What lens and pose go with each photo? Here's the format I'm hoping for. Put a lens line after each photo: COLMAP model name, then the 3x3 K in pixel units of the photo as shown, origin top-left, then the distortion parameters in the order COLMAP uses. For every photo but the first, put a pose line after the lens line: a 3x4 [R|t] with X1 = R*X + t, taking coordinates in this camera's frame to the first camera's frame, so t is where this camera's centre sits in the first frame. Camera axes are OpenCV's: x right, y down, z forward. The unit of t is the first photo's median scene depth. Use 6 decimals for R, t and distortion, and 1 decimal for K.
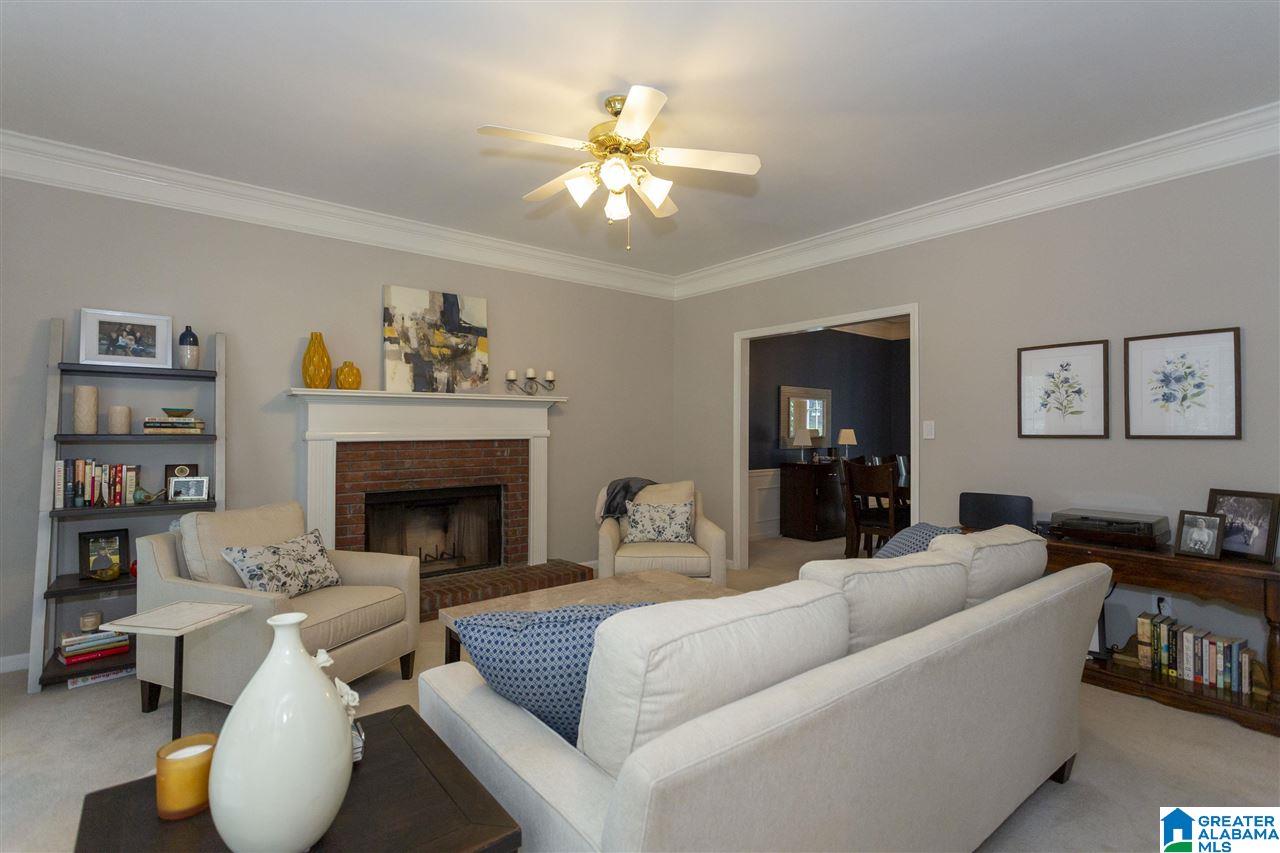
lens RADIAL K [[605.3, 0, 641.9], [0, 605.3, 430.8], [0, 0, 1]] dist [0.004820, 0.001541]
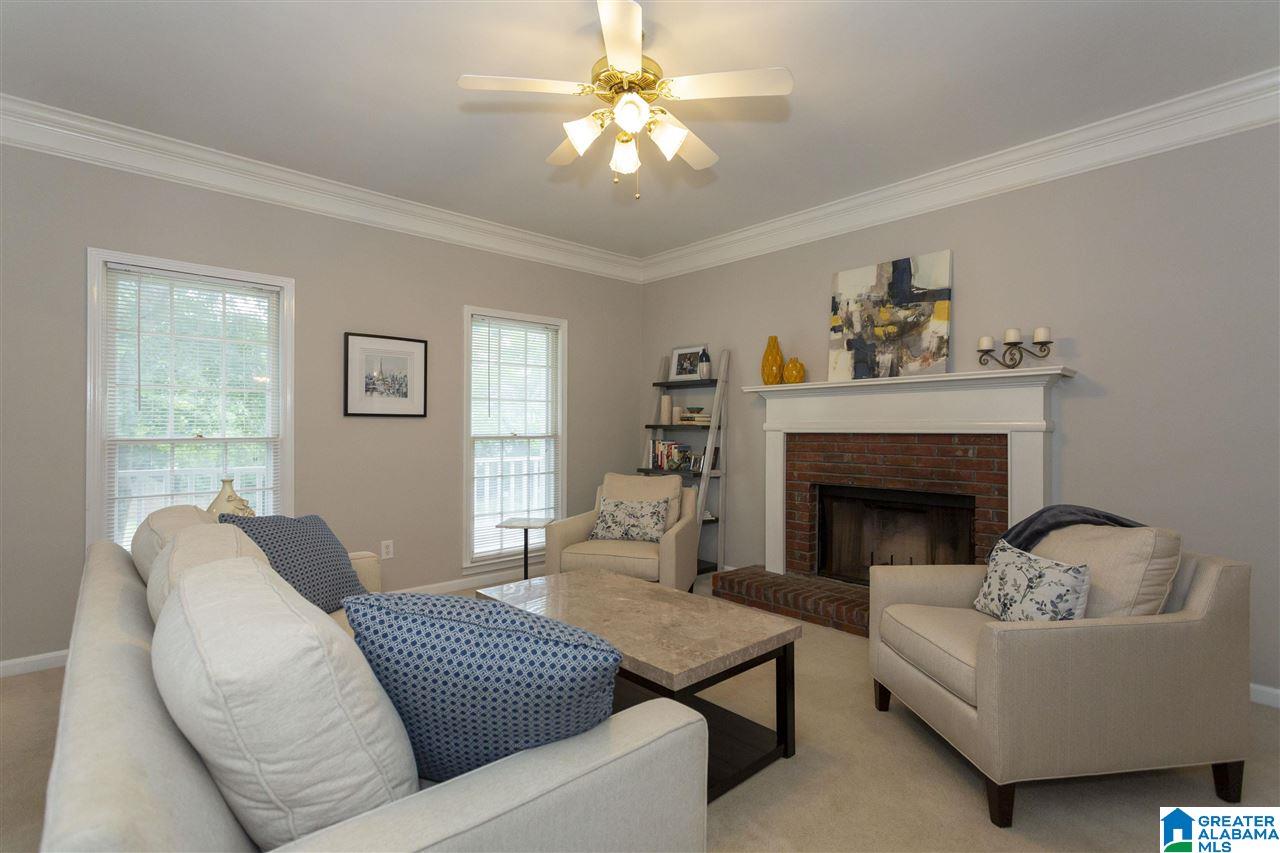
lens RADIAL K [[613.0, 0, 634.9], [0, 613.0, 421.9], [0, 0, 1]] dist [0.017508, 0.000163]
pose [[0.052094, -0.010141, -0.998591, 0.528868], [-0.006565, 0.999923, -0.010497, 0.011189], [0.998621, 0.007102, 0.052023, 0.602179]]
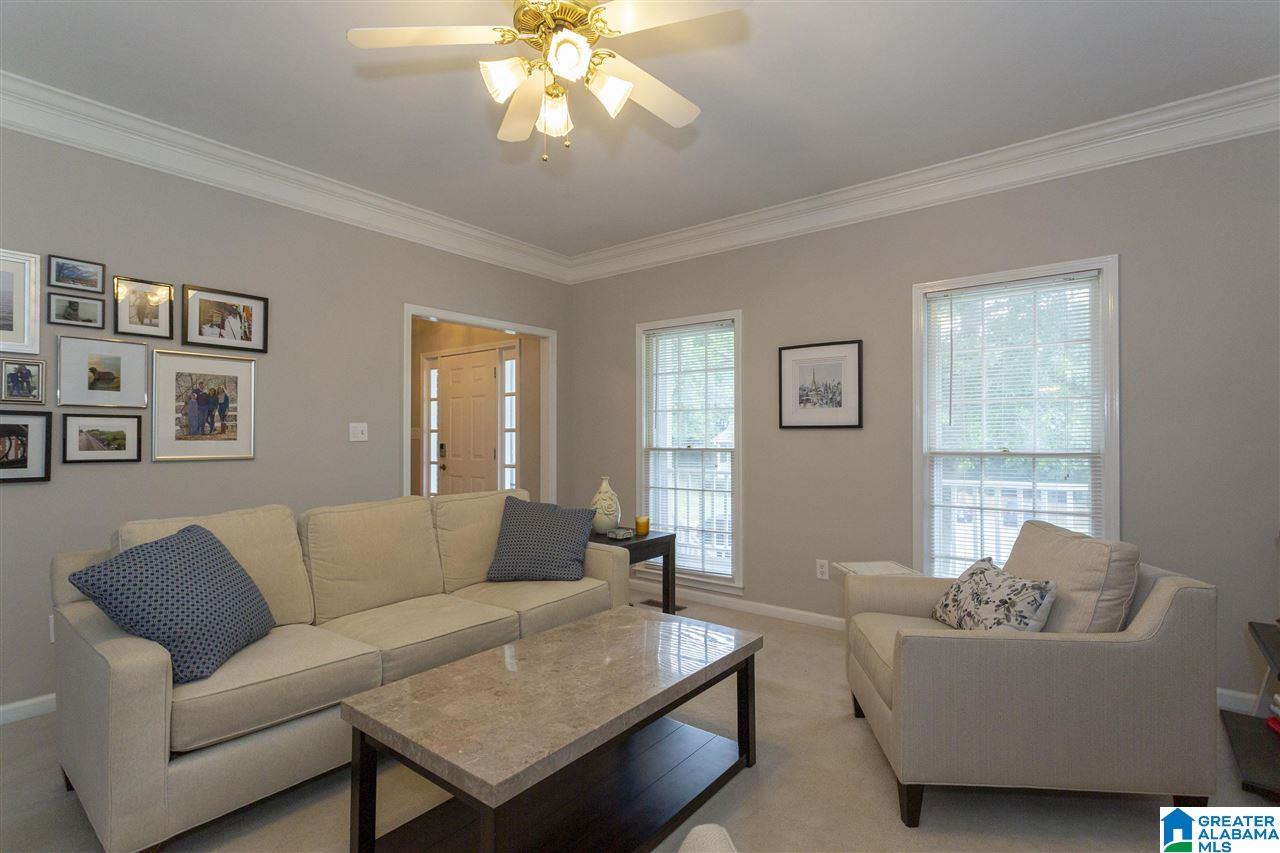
lens RADIAL K [[605.3, 0, 641.0], [0, 605.3, 424.3], [0, 0, 1]] dist [0.004820, 0.001541]
pose [[-0.976865, -0.008353, -0.213695, 0.014734], [-0.004666, 0.999832, -0.017750, 0.006739], [0.213807, -0.016342, -0.976739, 1.071140]]
